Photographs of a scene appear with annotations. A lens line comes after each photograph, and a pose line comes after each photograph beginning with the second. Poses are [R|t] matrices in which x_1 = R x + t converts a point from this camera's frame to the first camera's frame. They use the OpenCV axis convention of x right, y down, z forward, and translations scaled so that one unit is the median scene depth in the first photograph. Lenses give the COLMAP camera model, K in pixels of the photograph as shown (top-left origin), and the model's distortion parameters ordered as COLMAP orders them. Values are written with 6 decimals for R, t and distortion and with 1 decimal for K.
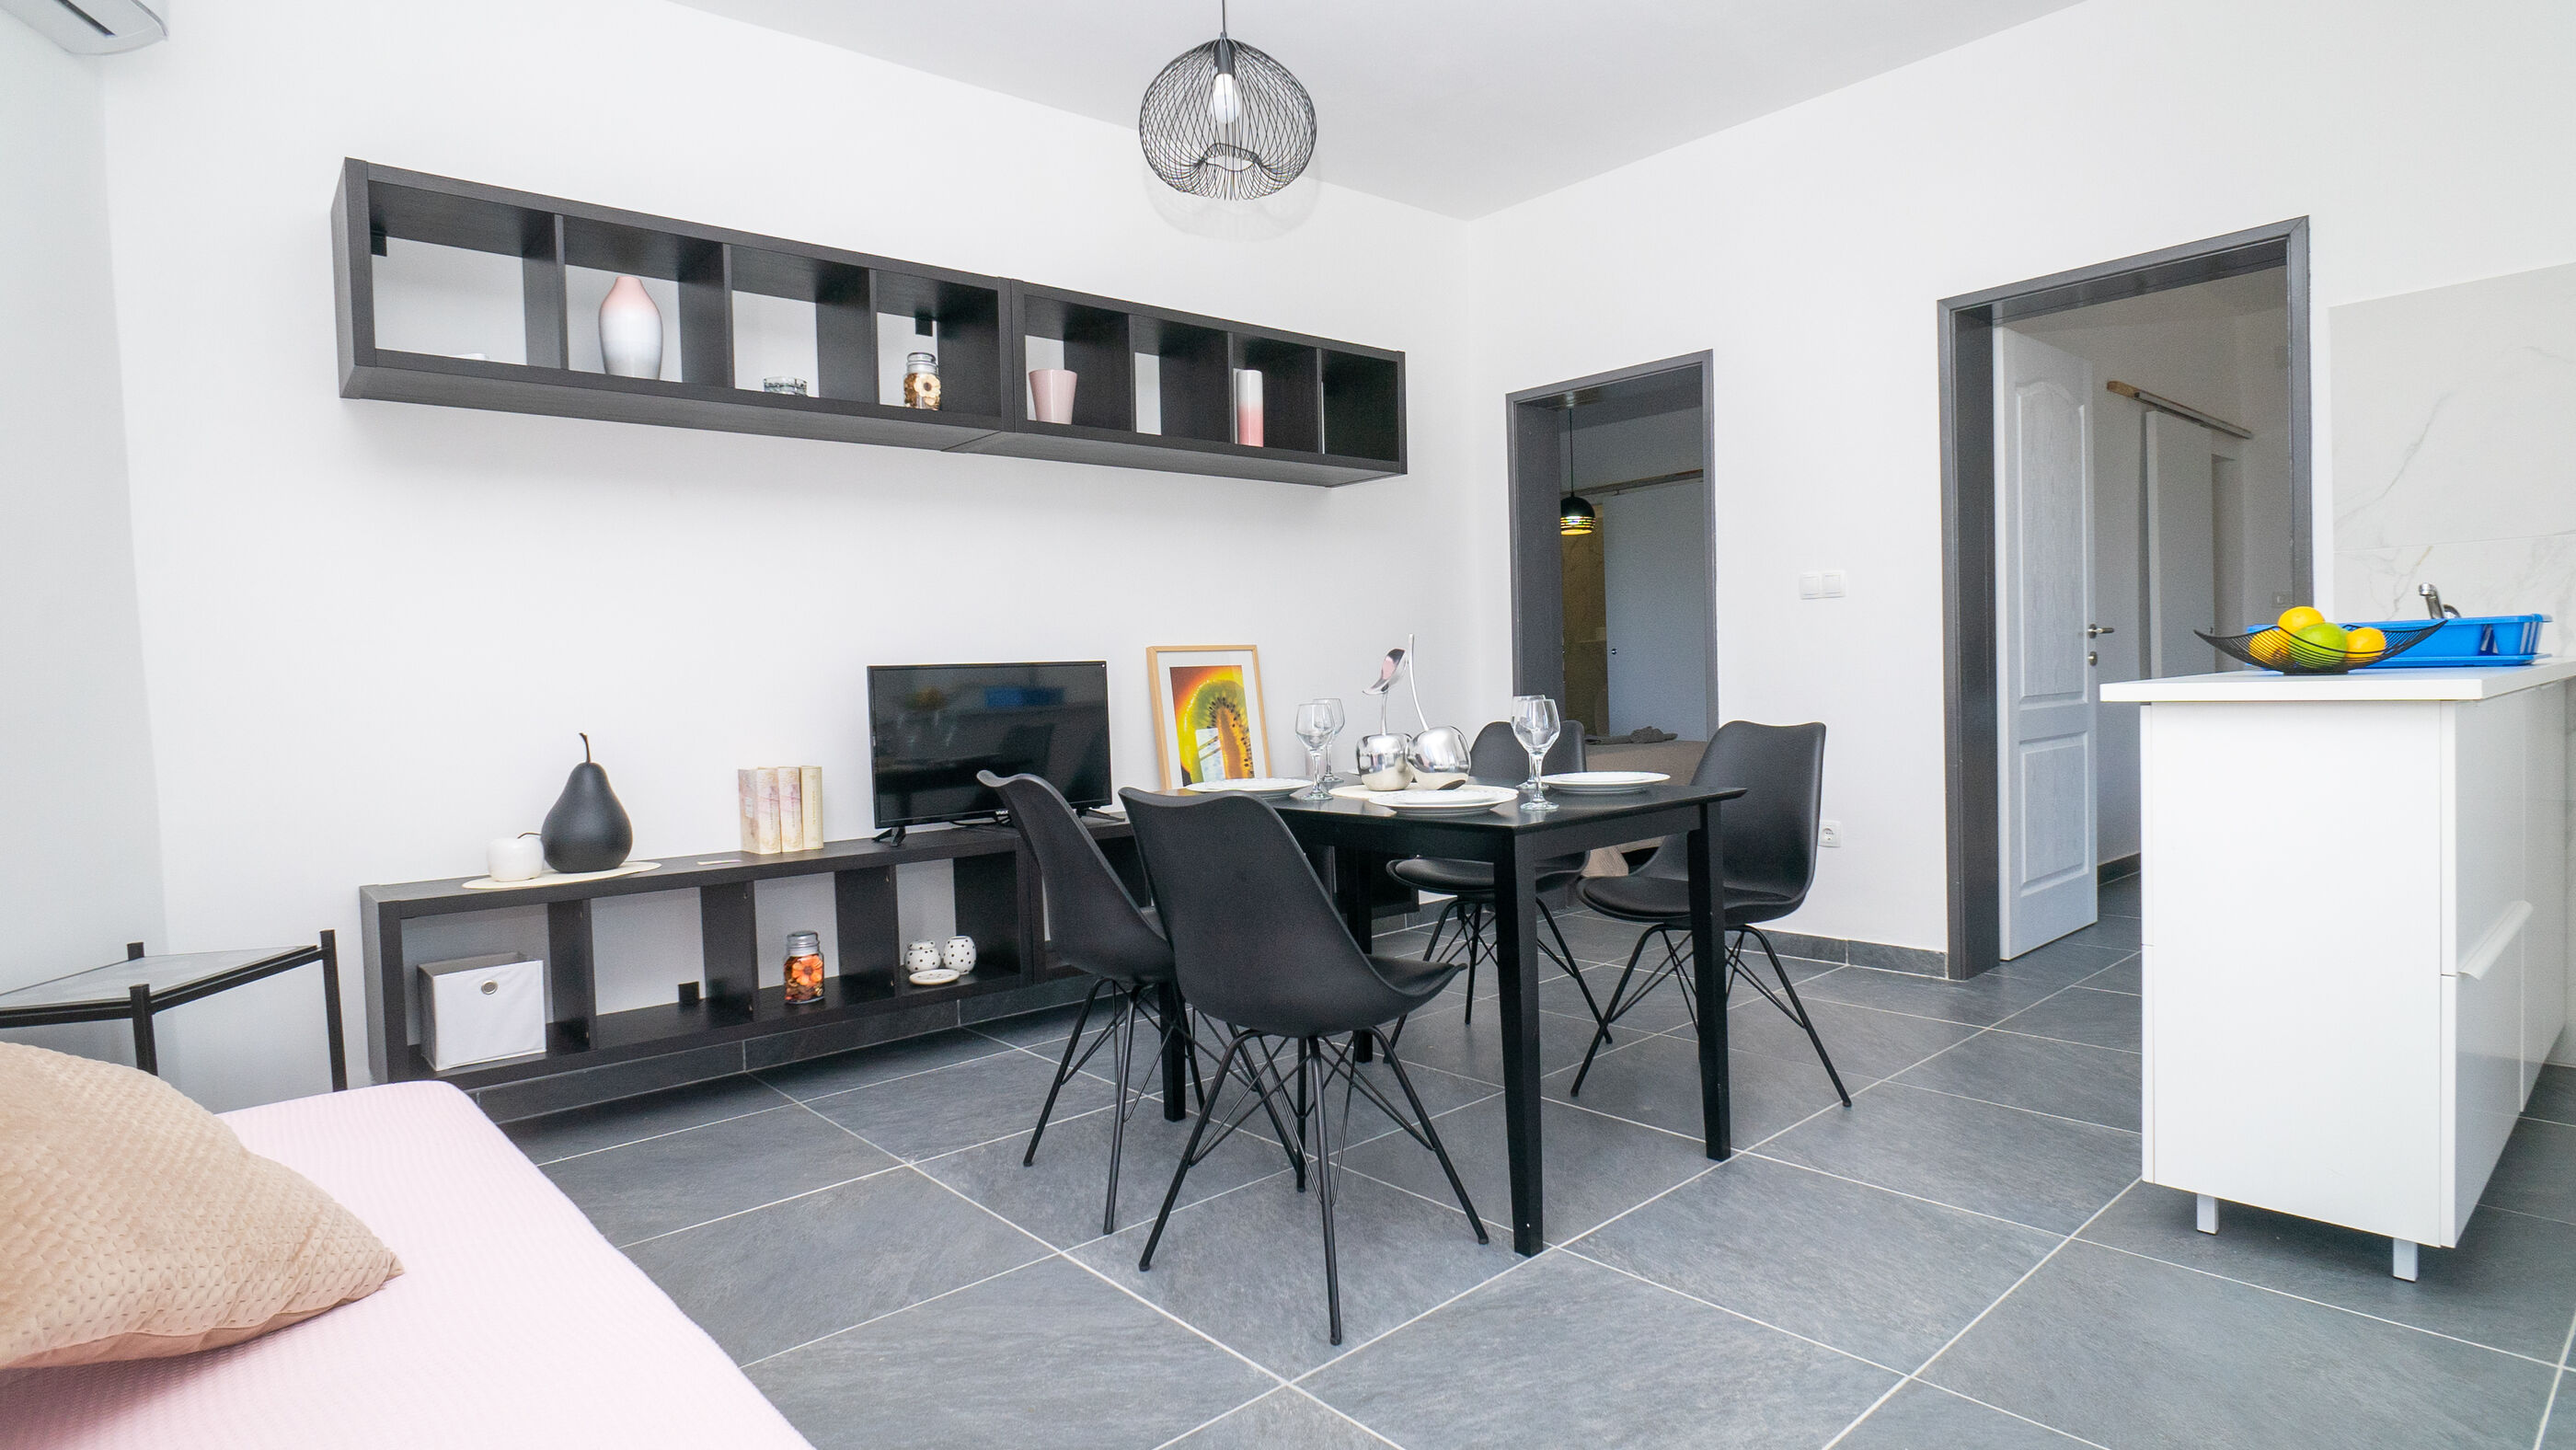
lens RADIAL K [[1322.8, 0, 1300.6], [0, 1322.8, 720.8], [0, 0, 1]] dist [-0.004946, -0.000607]
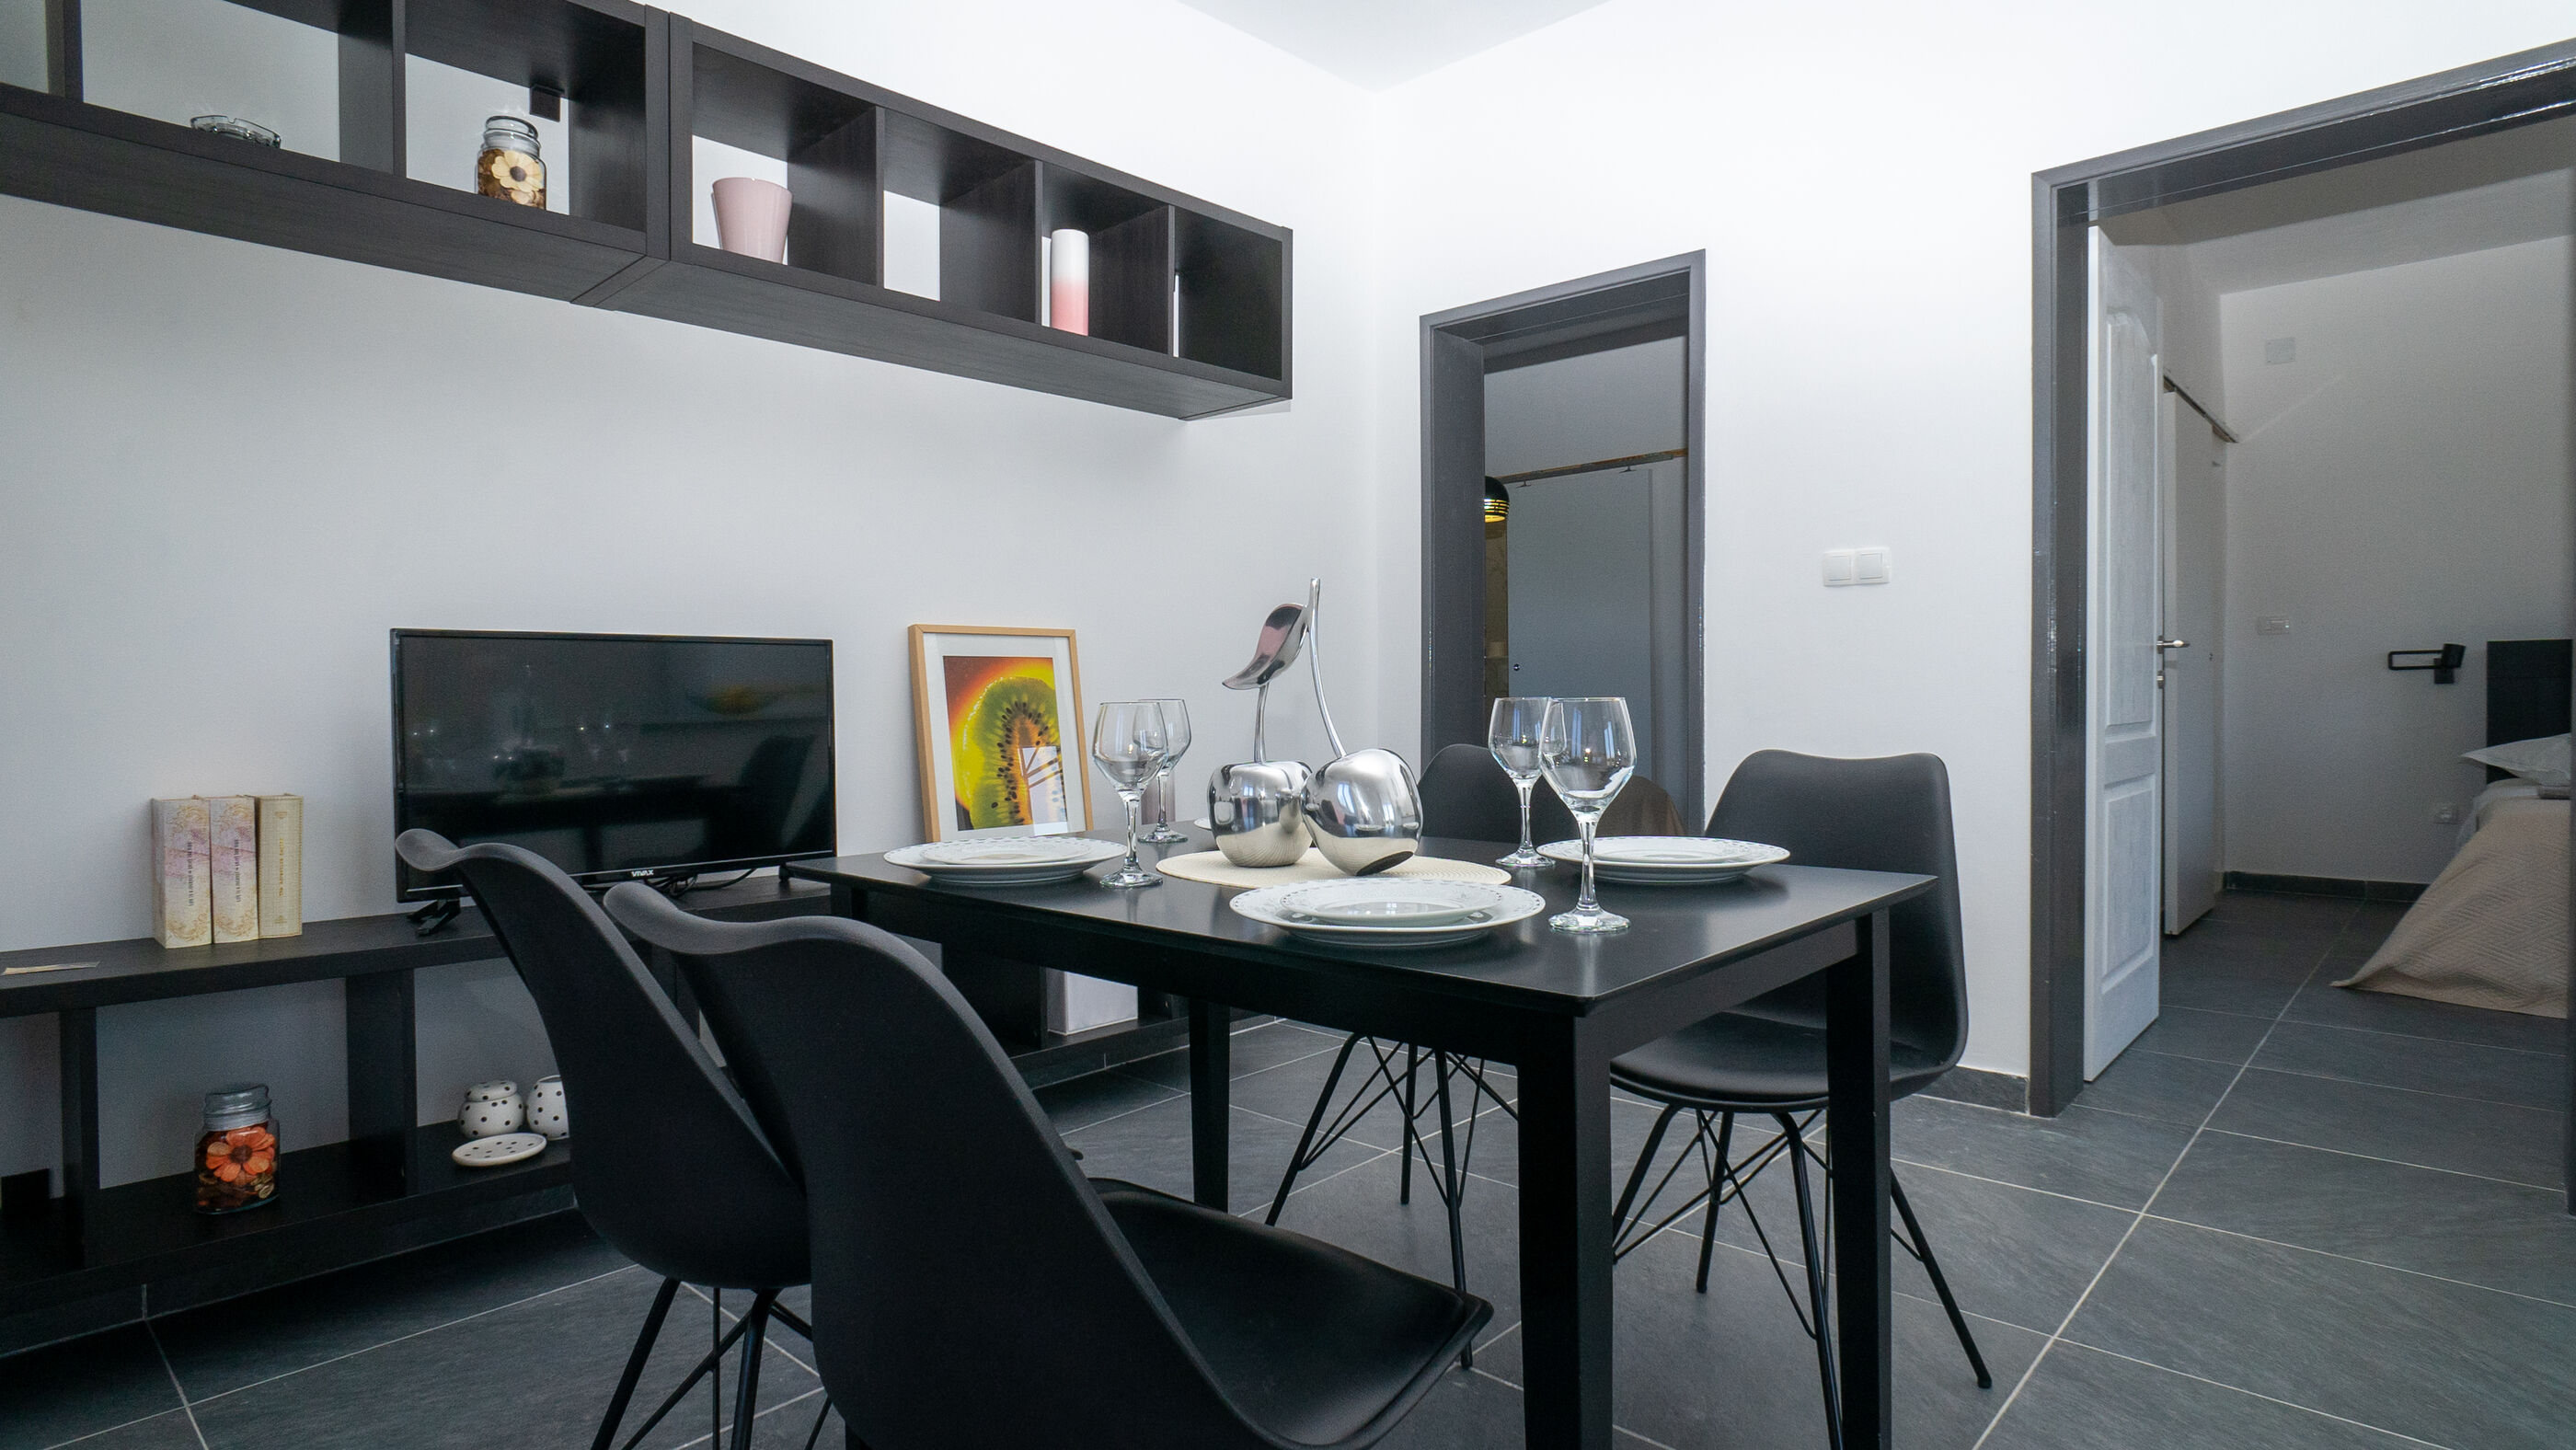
lens RADIAL K [[1322.8, 0, 1300.6], [0, 1322.8, 720.8], [0, 0, 1]] dist [-0.004946, -0.000607]
pose [[0.994208, 0.022610, 0.105069, 0.016134], [-0.020755, 0.999610, -0.018710, 0.002420], [-0.105451, 0.016421, 0.994289, 0.338087]]
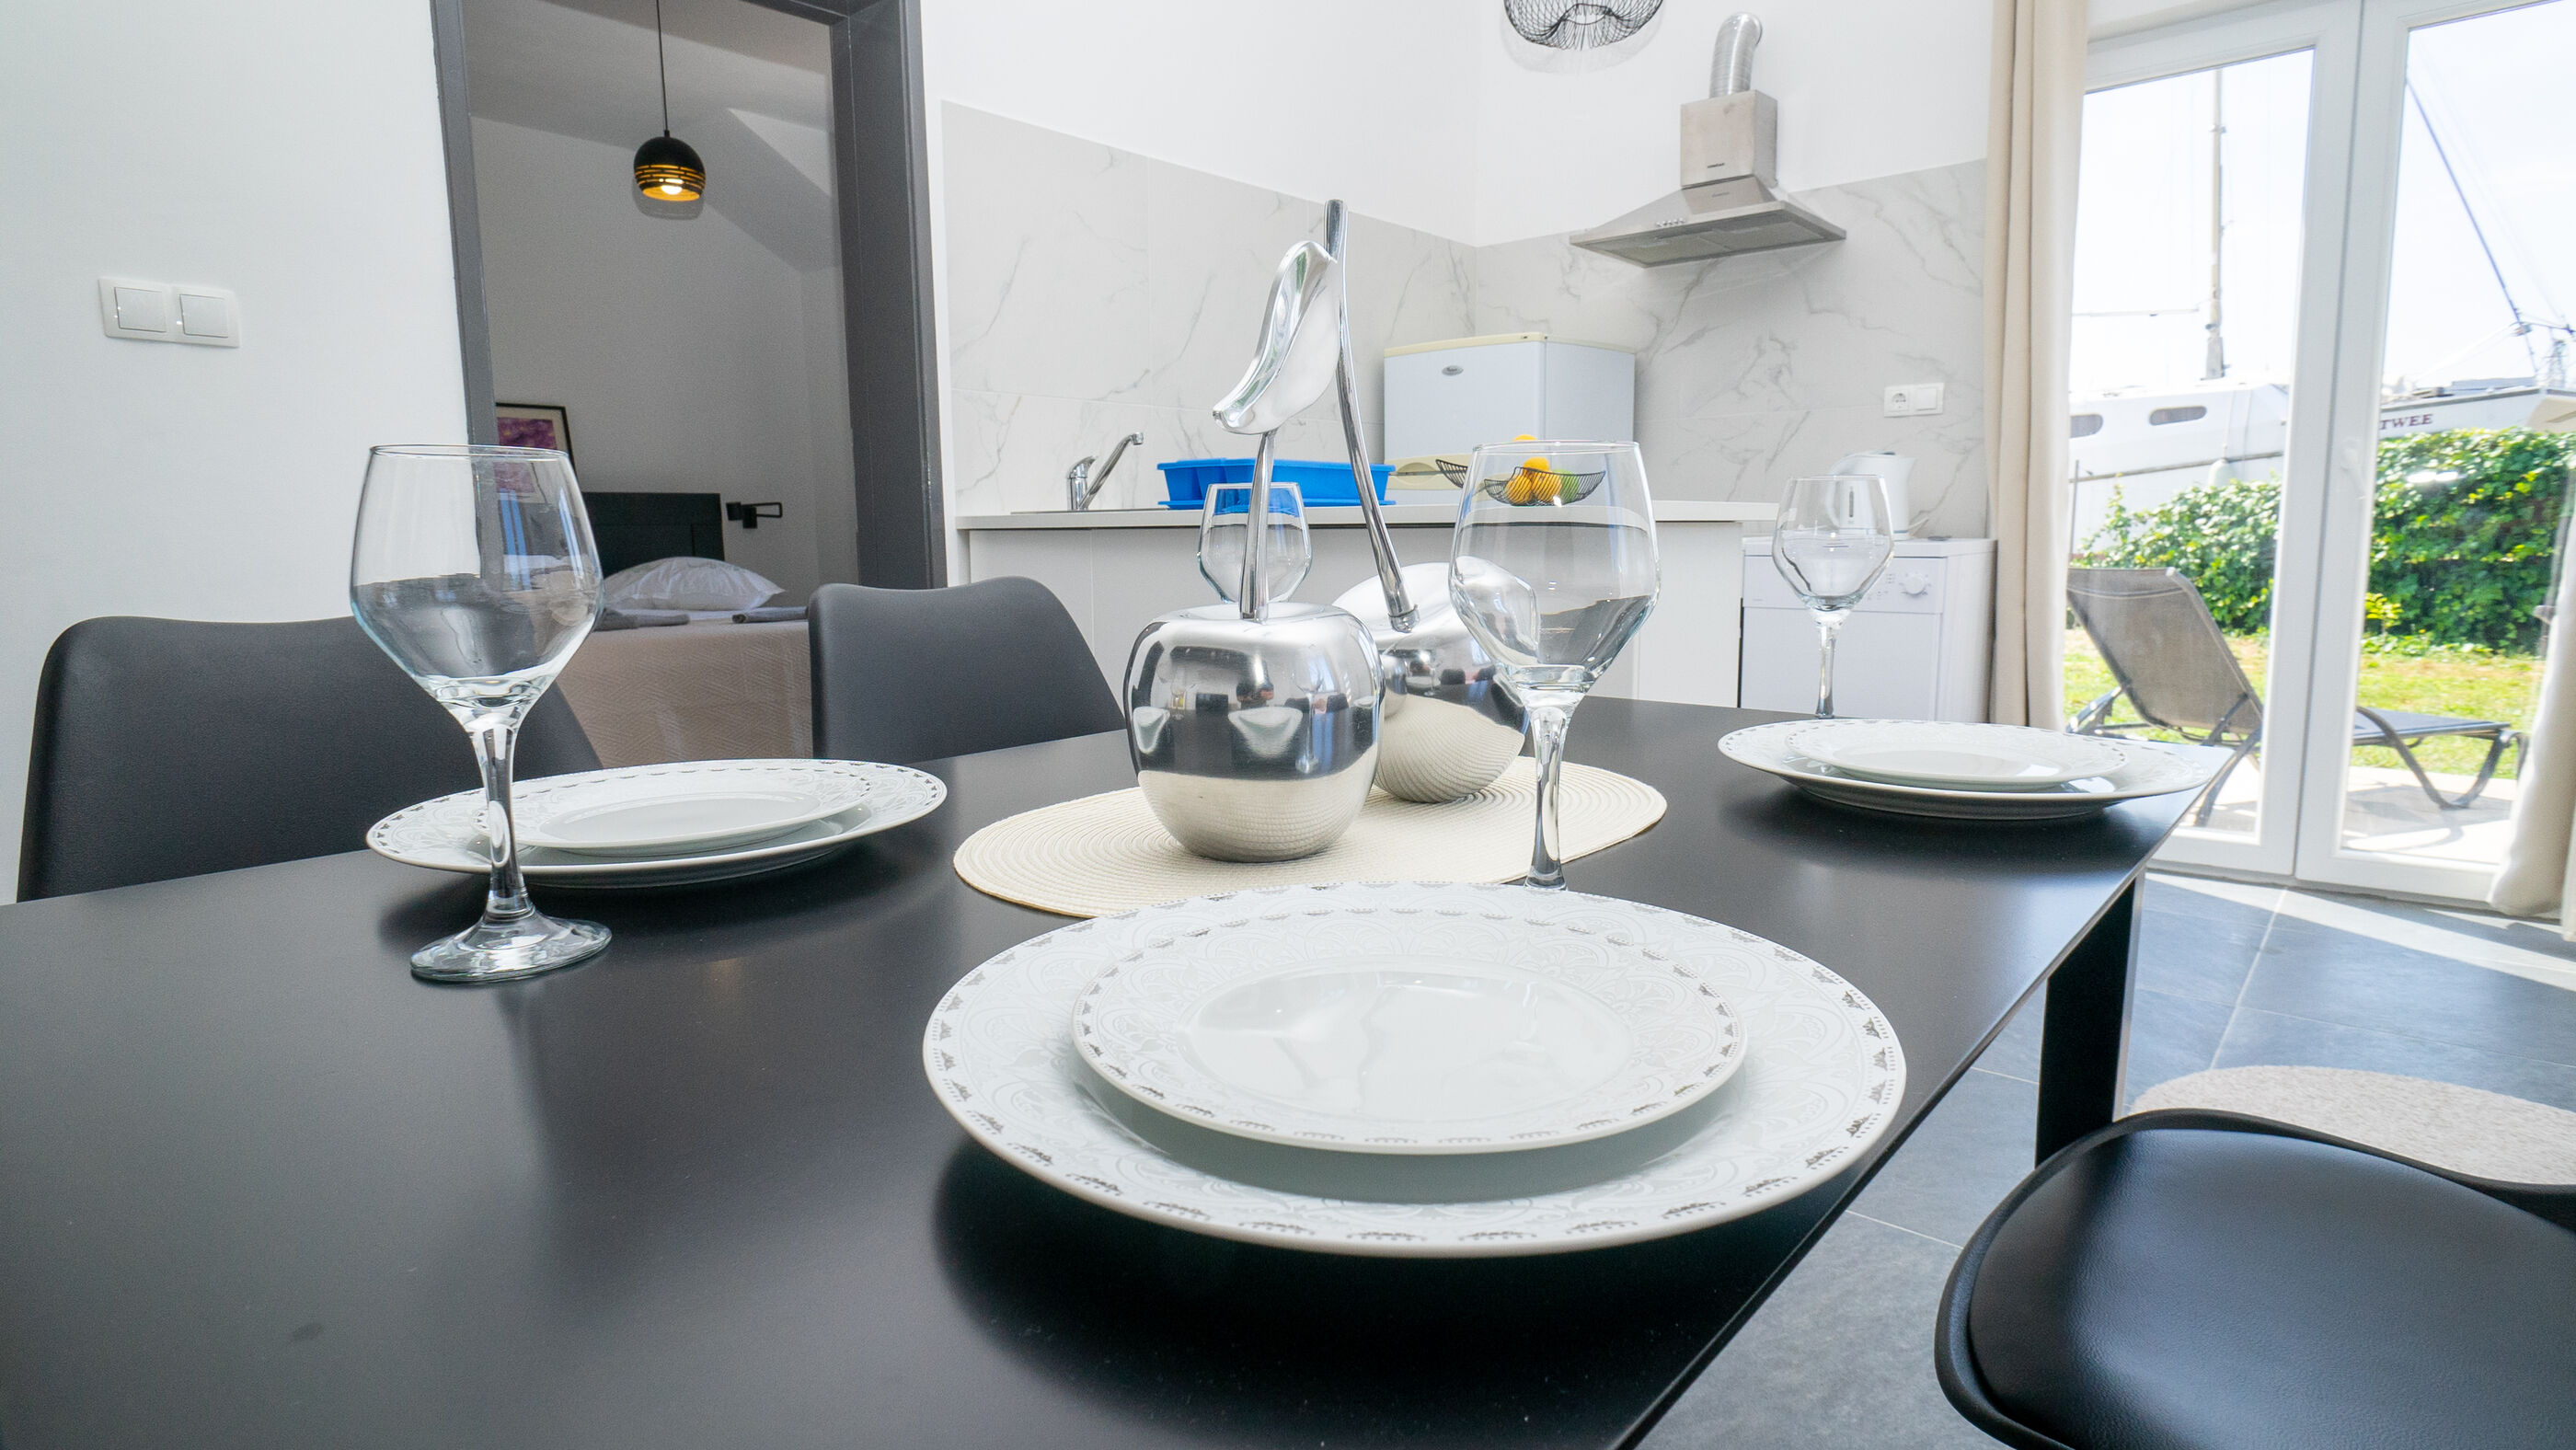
lens RADIAL K [[1322.8, 0, 1300.6], [0, 1322.8, 720.8], [0, 0, 1]] dist [-0.004946, -0.000607]
pose [[-0.137030, -0.106249, 0.984852, -0.123814], [0.052629, 0.992046, 0.114348, 0.003034], [-0.989168, 0.067501, -0.130348, 0.759238]]
